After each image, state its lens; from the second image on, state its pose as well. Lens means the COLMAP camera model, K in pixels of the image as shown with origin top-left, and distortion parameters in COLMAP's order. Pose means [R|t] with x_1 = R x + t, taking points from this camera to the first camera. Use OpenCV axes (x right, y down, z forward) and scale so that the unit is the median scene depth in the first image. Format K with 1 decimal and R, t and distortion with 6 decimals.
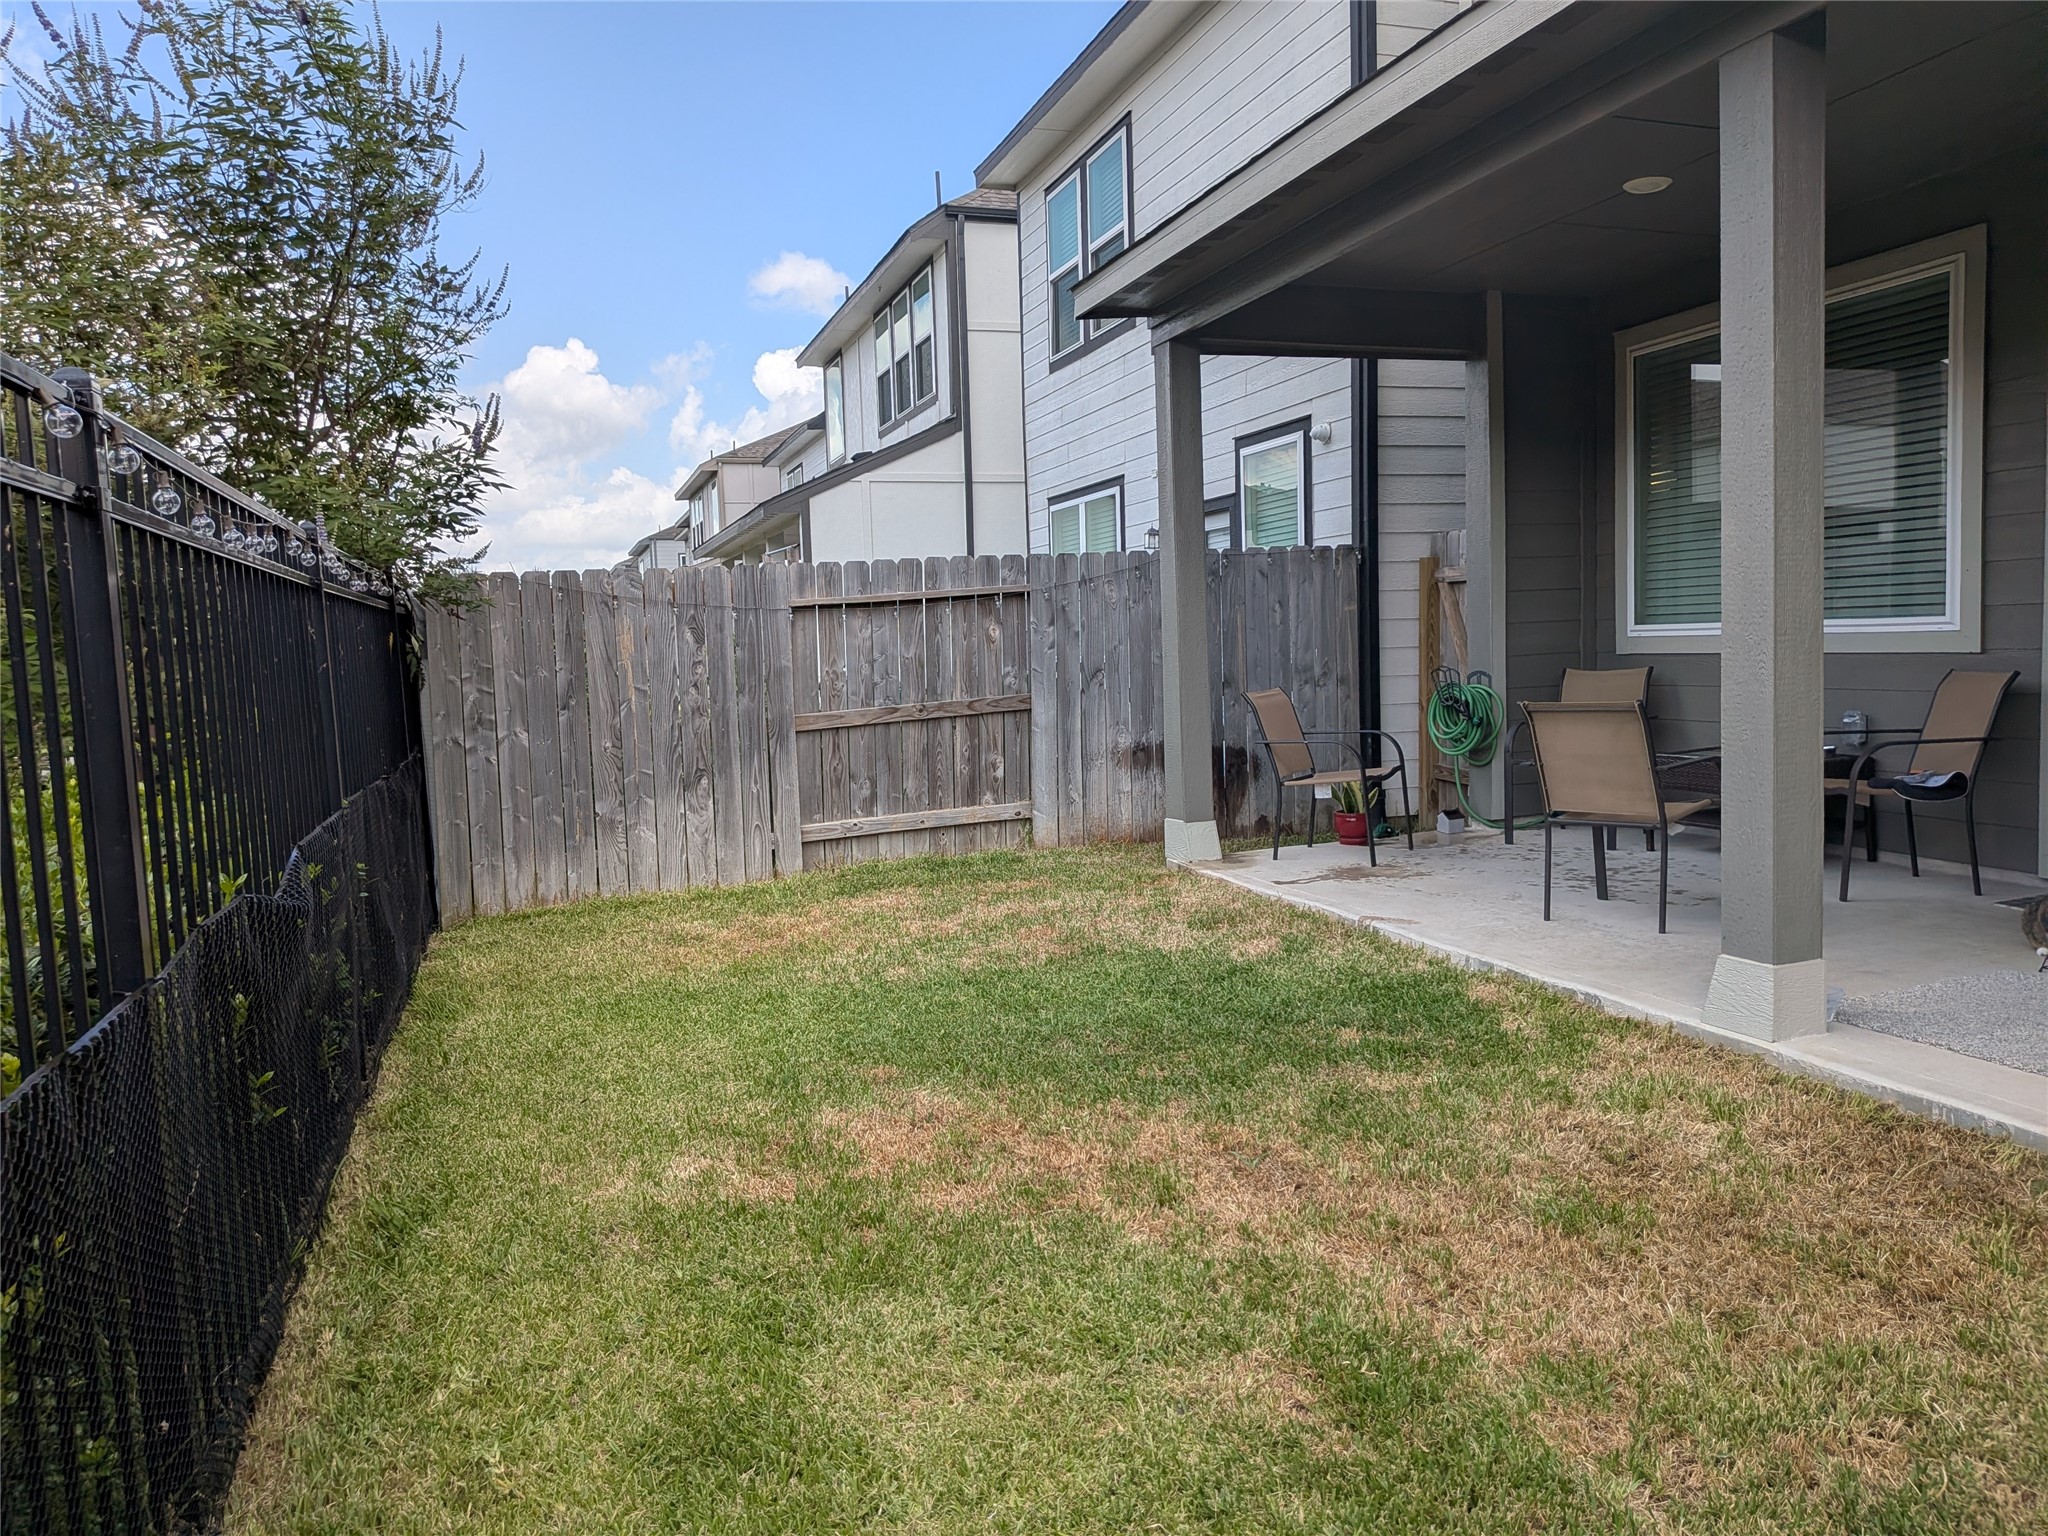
lens RADIAL K [[1479.8, 0, 1037.7], [0, 1479.8, 766.1], [0, 0, 1]] dist [0.043178, -0.055750]
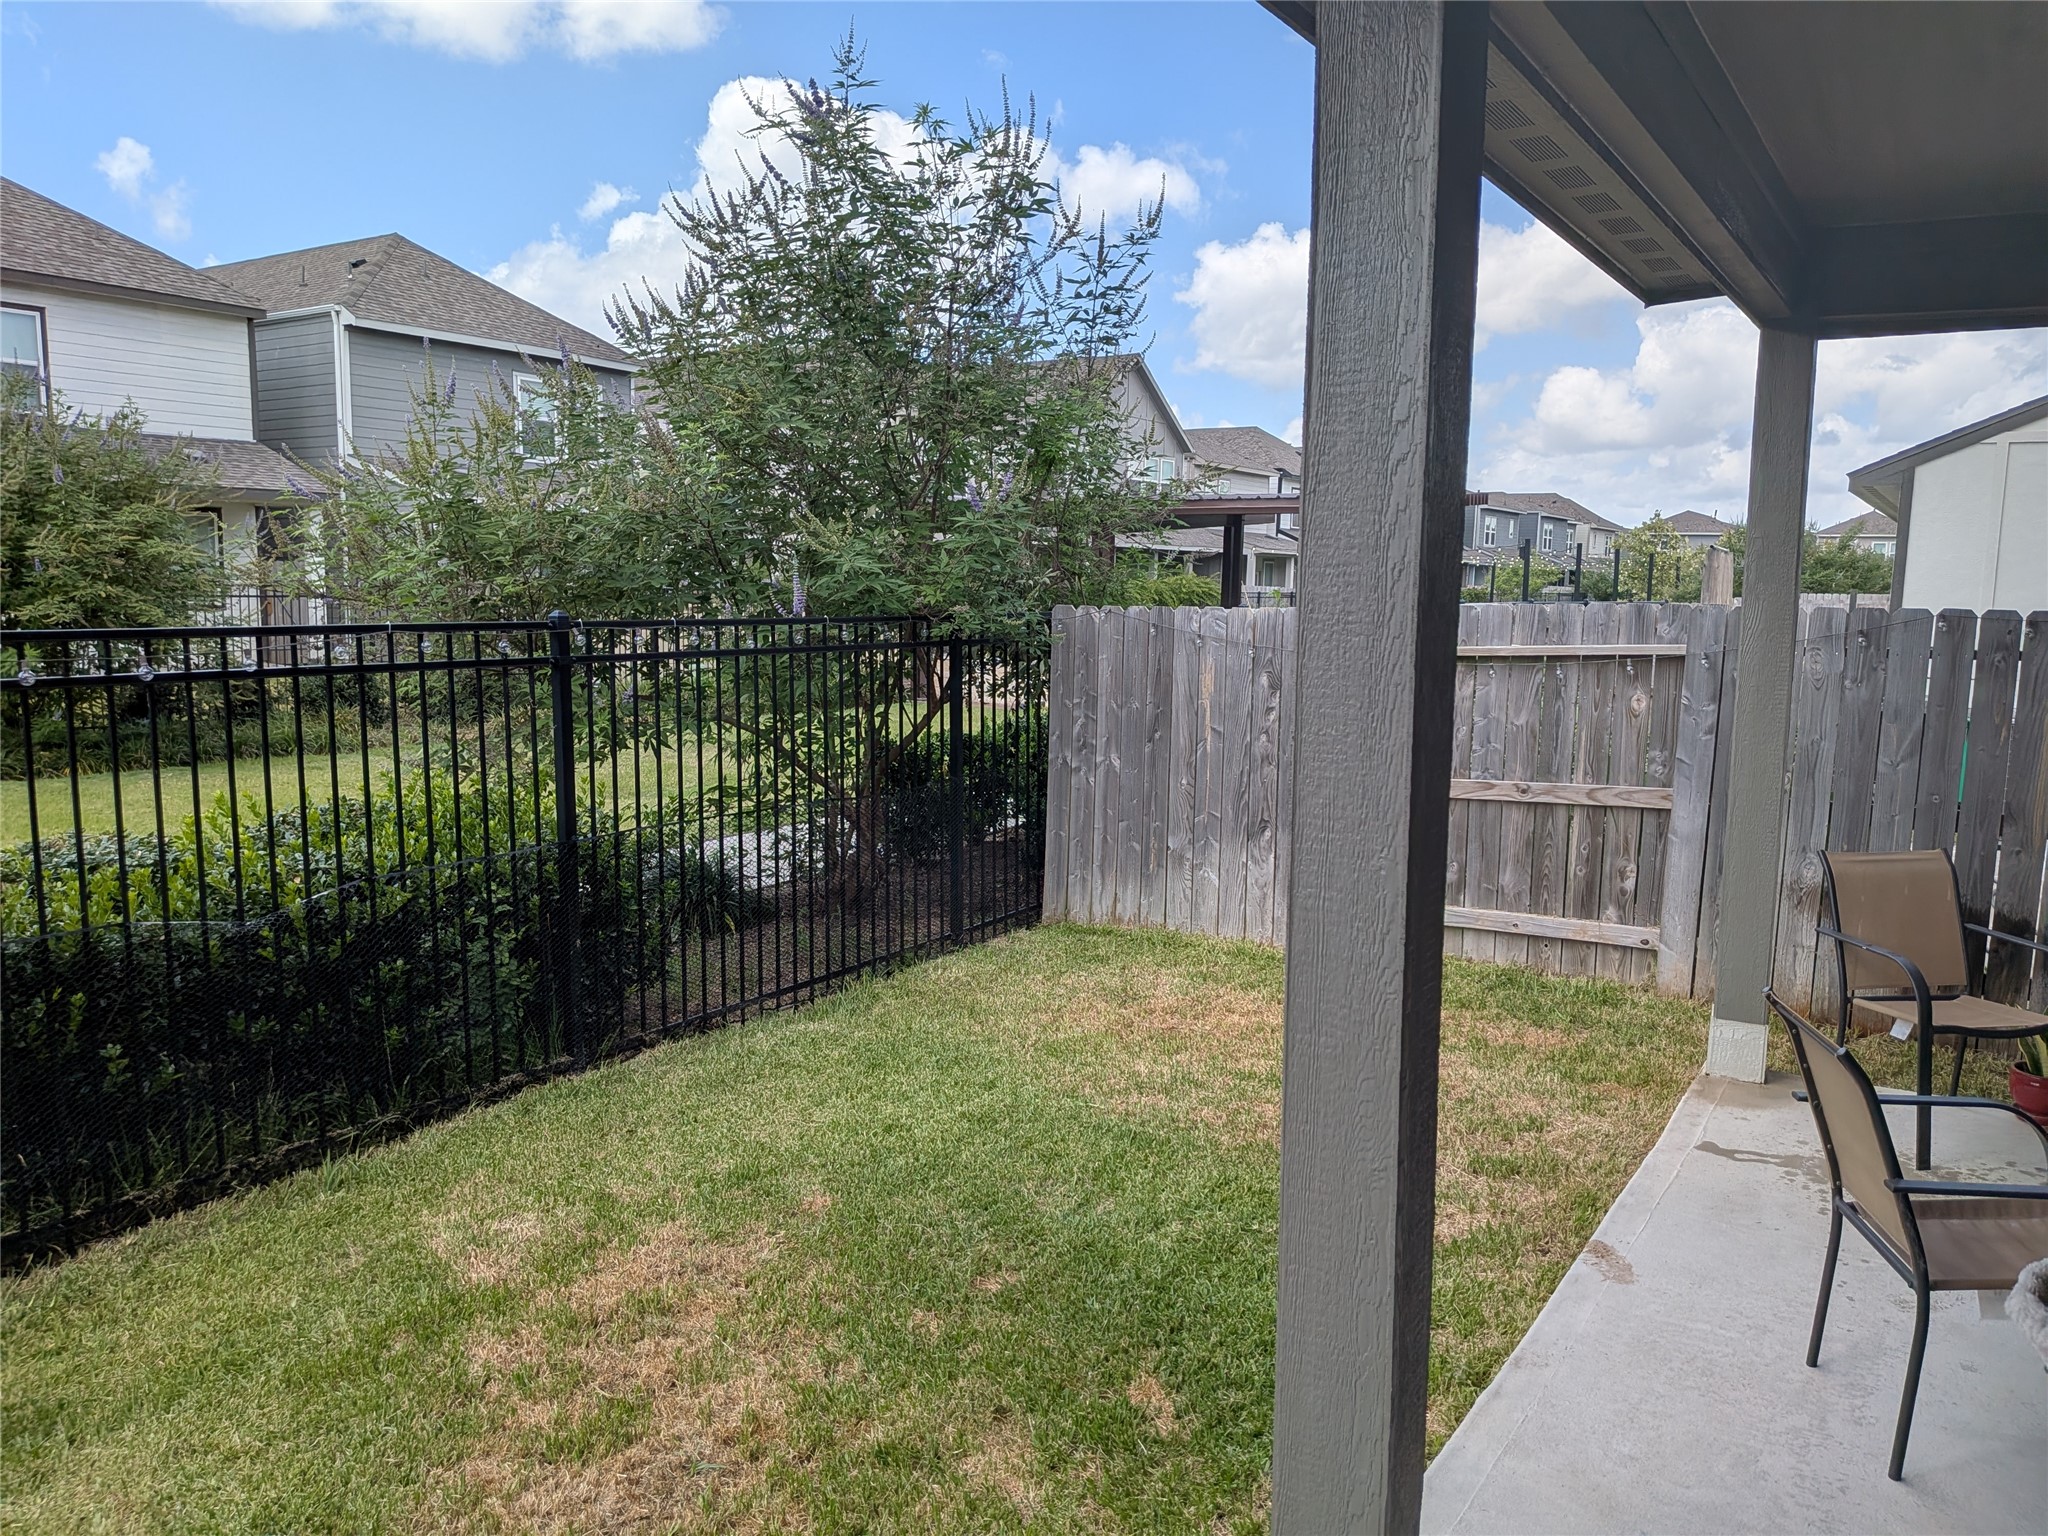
lens RADIAL K [[1479.8, 0, 1039.9], [0, 1479.8, 784.0], [0, 0, 1]] dist [0.043178, -0.055750]
pose [[0.617539, 0.152927, -0.771530, 0.416279], [-0.103565, 0.988185, 0.112977, -0.114563], [0.779692, 0.010135, 0.626081, 0.299806]]
